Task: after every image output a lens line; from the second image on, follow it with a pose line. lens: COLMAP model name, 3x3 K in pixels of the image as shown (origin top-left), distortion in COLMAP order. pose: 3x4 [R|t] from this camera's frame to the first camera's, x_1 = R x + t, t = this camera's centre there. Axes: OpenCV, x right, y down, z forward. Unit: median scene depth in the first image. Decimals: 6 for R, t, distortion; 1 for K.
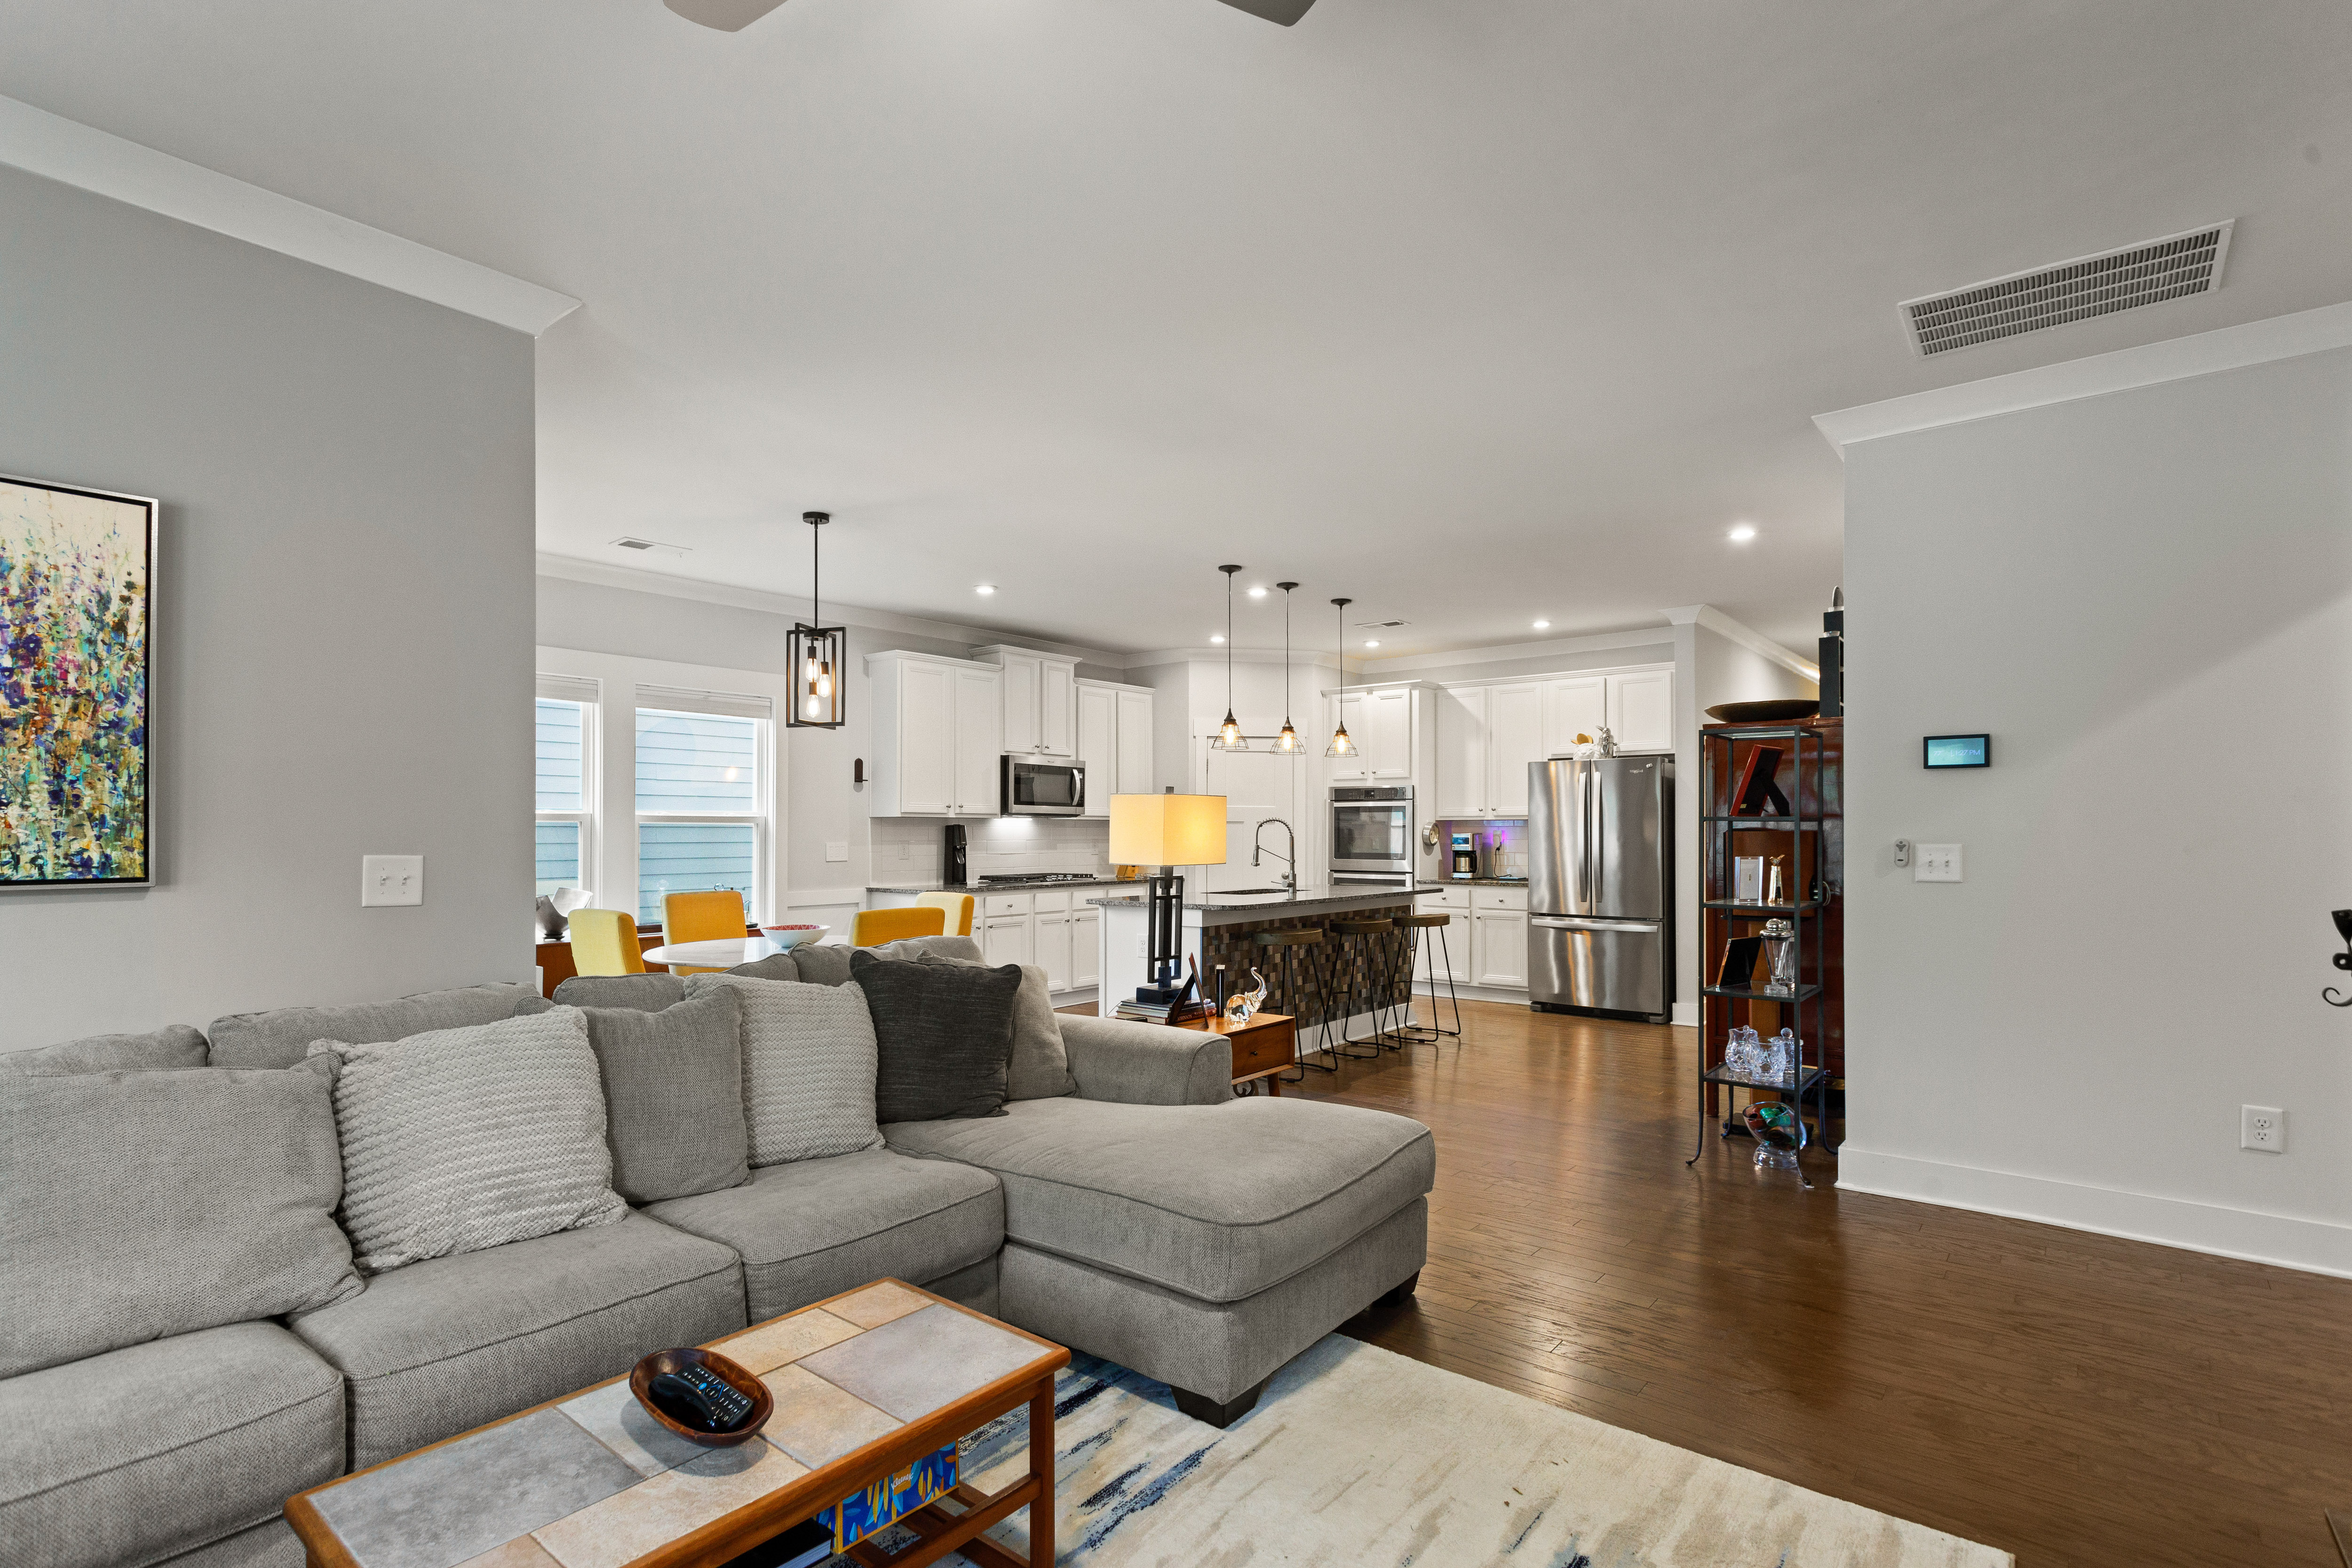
lens RADIAL K [[1126.2, 0, 1162.2], [0, 1126.2, 807.5], [0, 0, 1]] dist [0.002672, 0.000314]
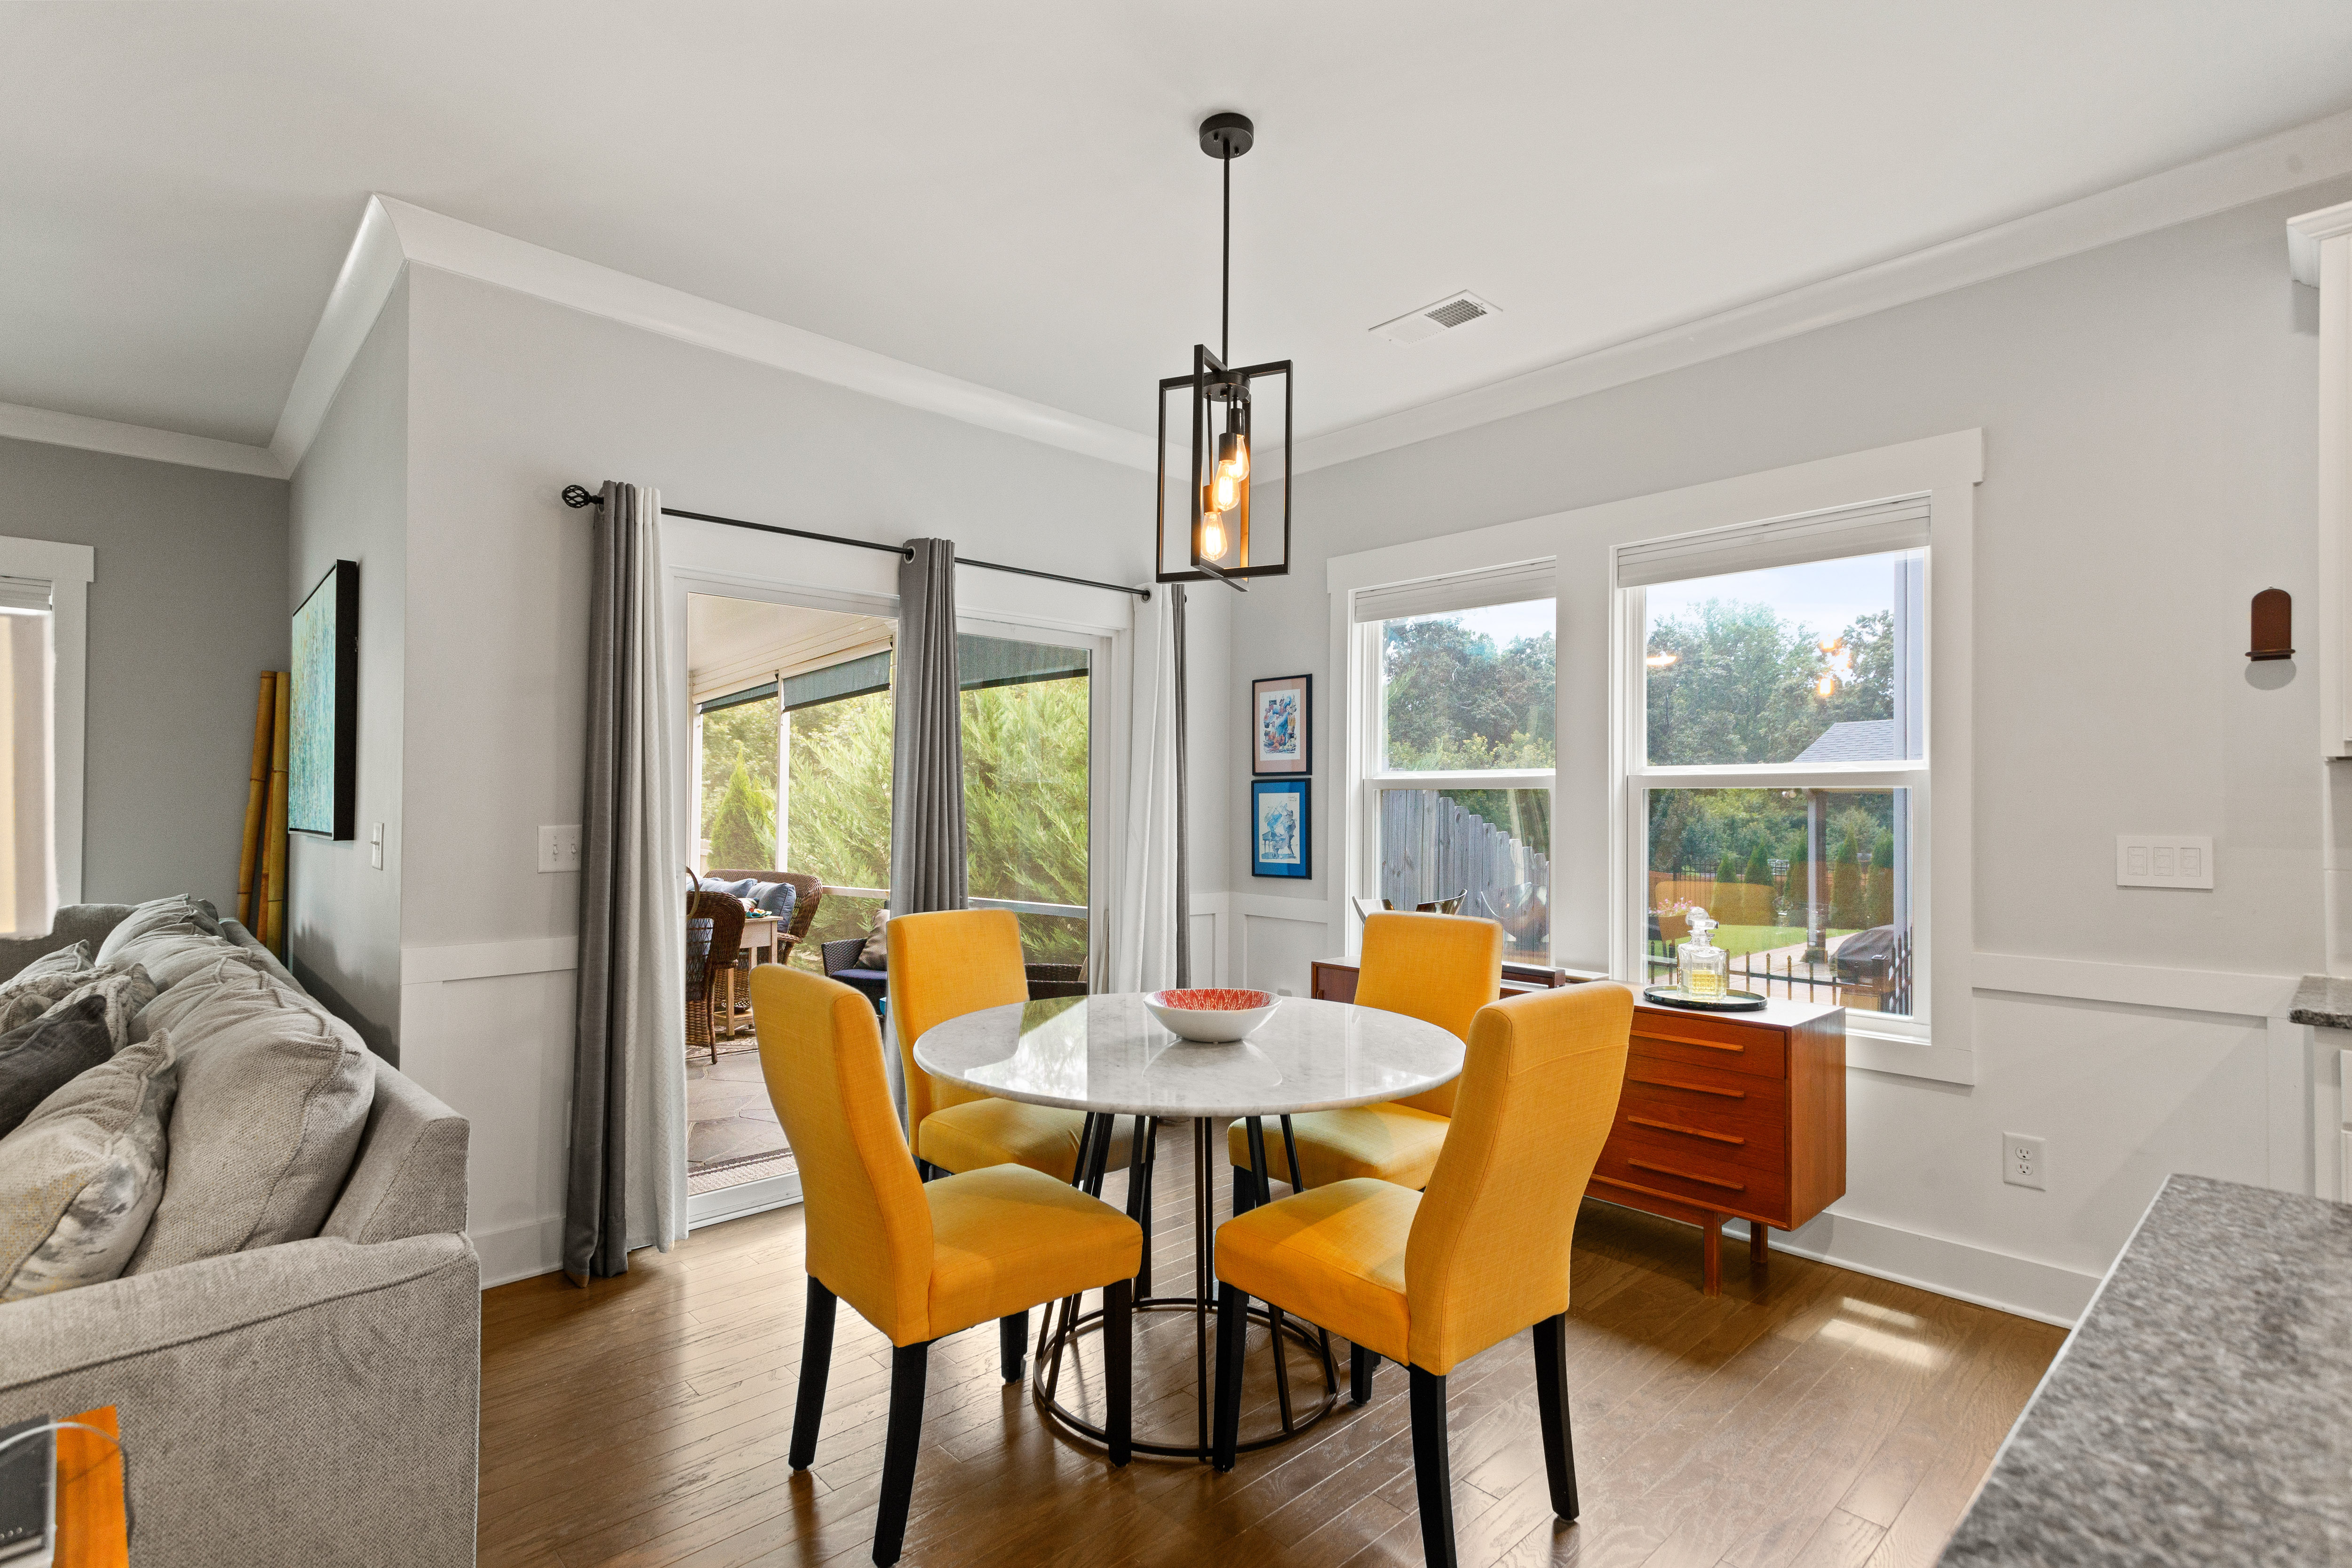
lens RADIAL K [[1126.2, 0, 1162.2], [0, 1126.2, 807.5], [0, 0, 1]] dist [0.002672, 0.000314]
pose [[-0.131998, -0.000023, -0.991250, 0.098767], [0.016068, 0.999869, -0.002163, 0.015157], [0.991120, -0.016213, -0.131980, 0.639765]]
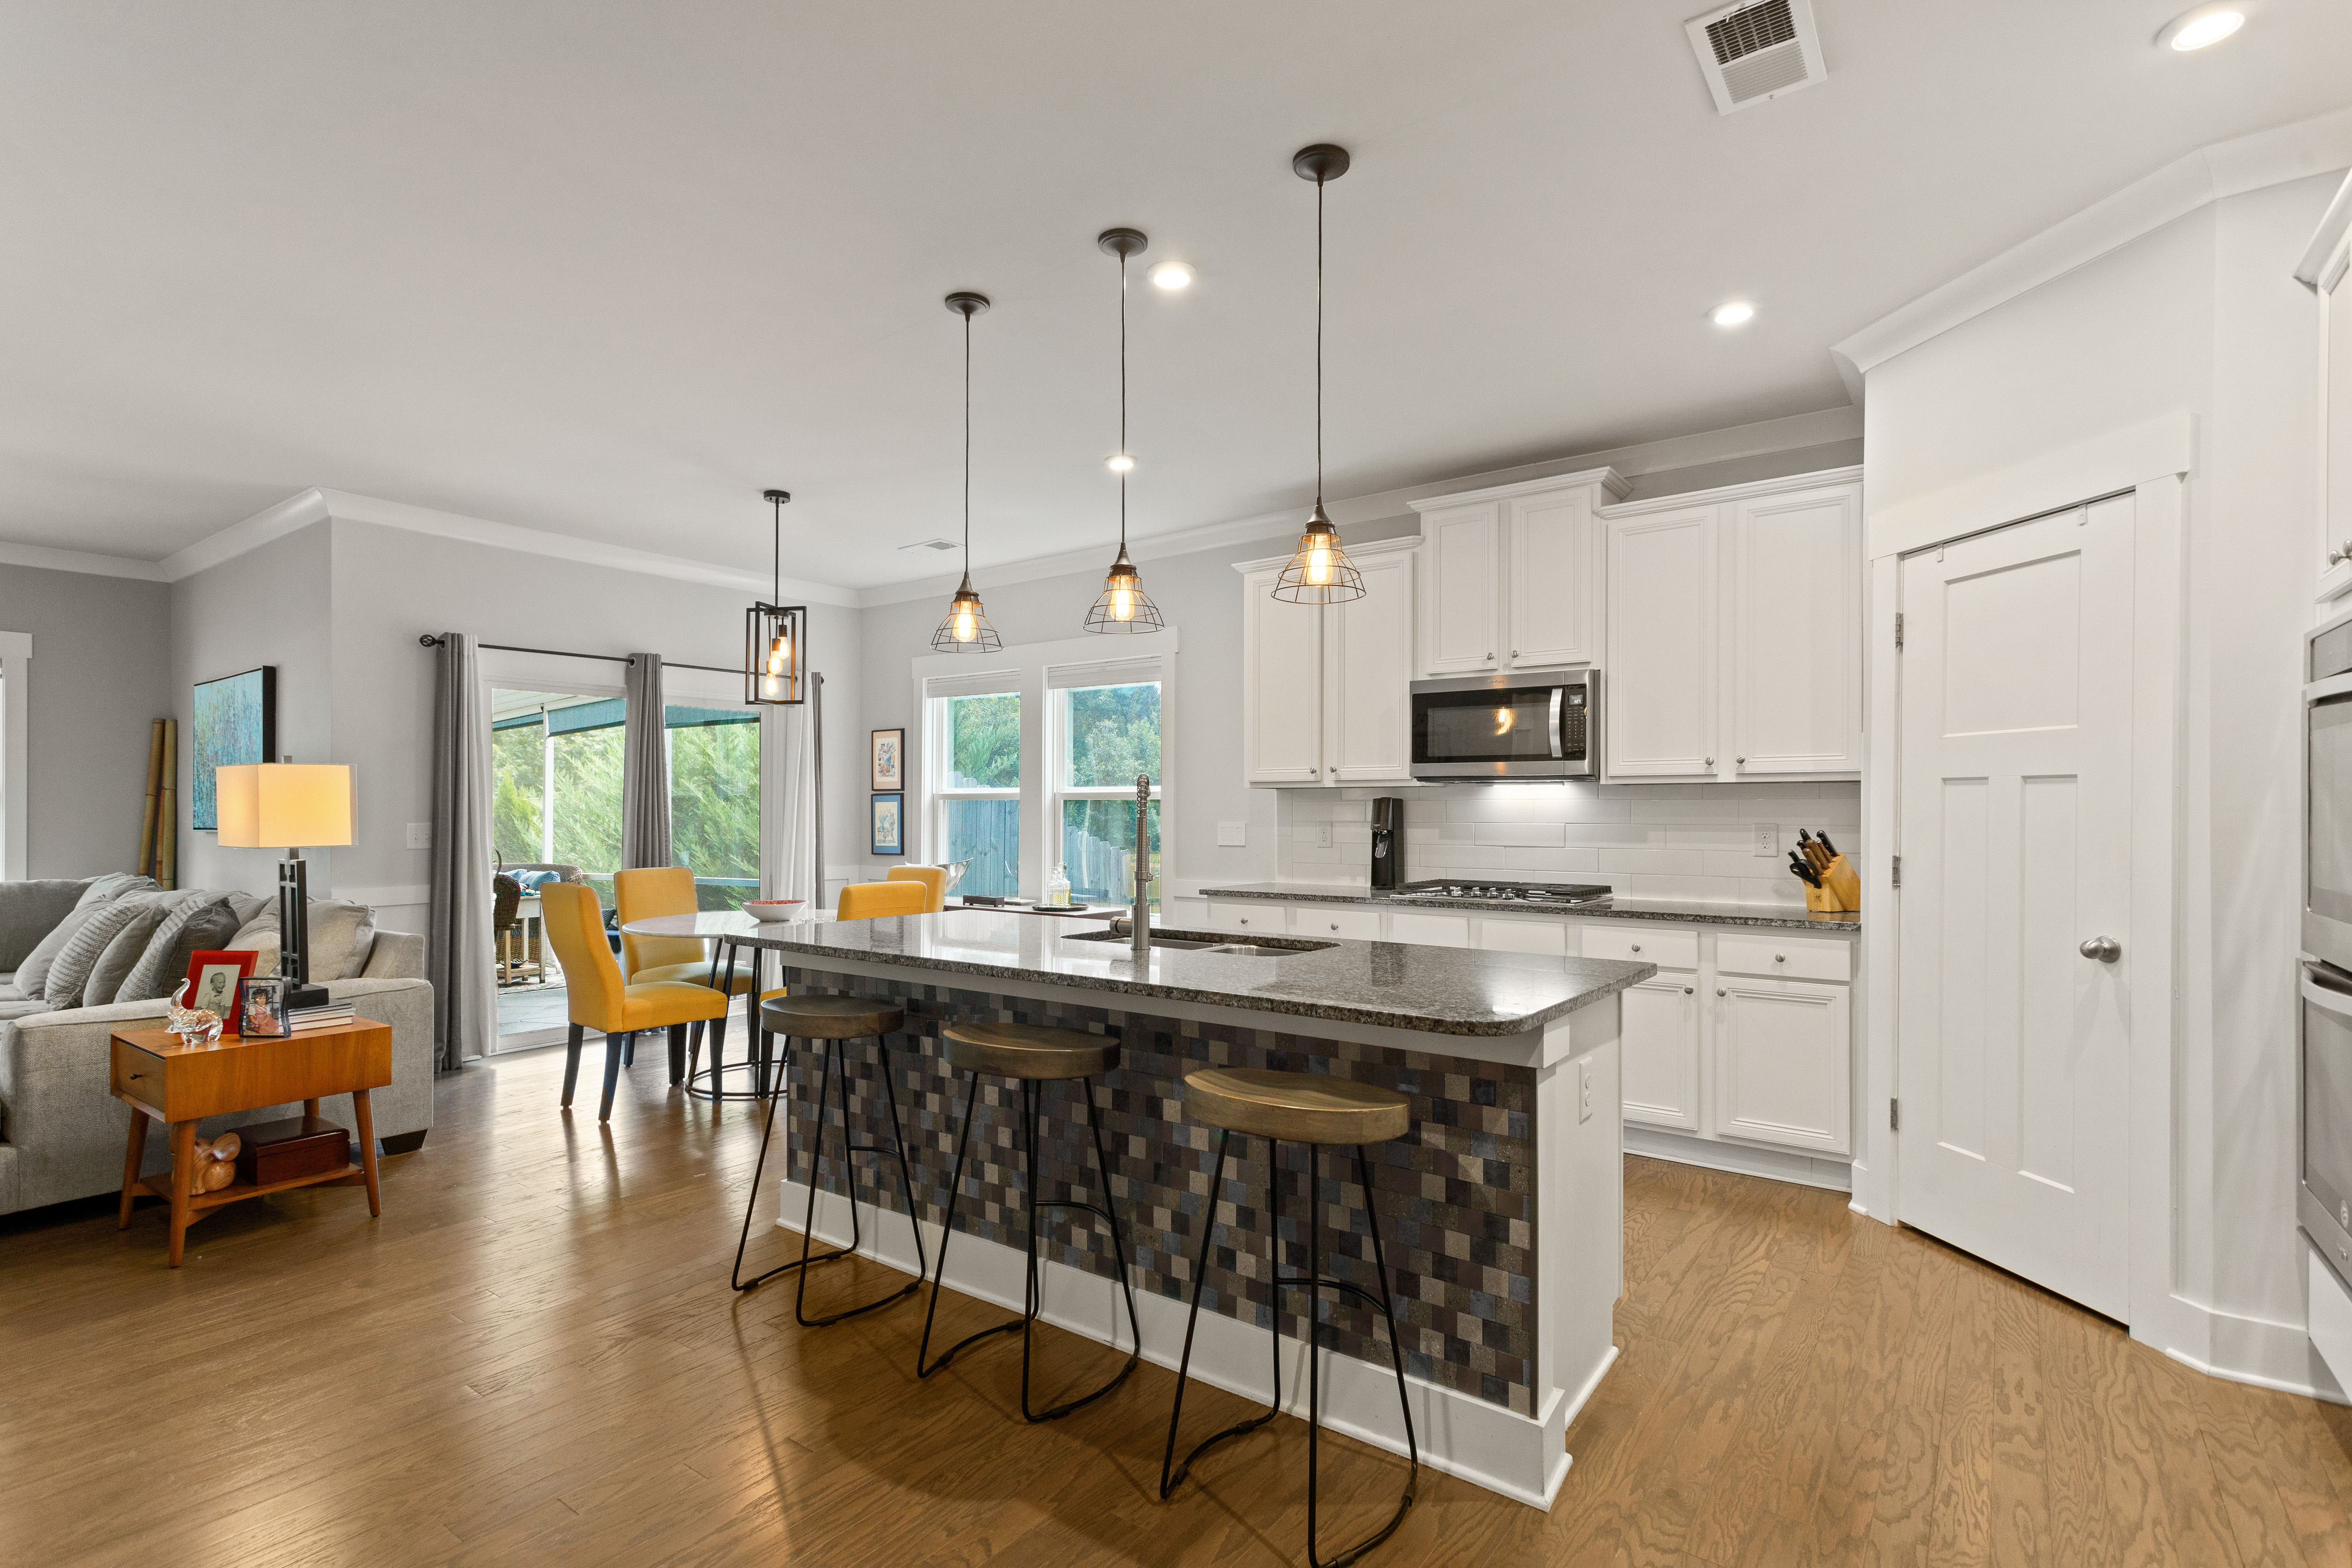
lens RADIAL K [[1117.0, 0, 1160.1], [0, 1117.0, 816.2], [0, 0, 1]] dist [-0.000158, -0.000077]
pose [[0.048157, 0.005097, -0.998827, 0.438319], [0.021177, 0.999757, 0.006123, 0.018336], [0.998615, -0.021447, 0.048038, 0.800296]]
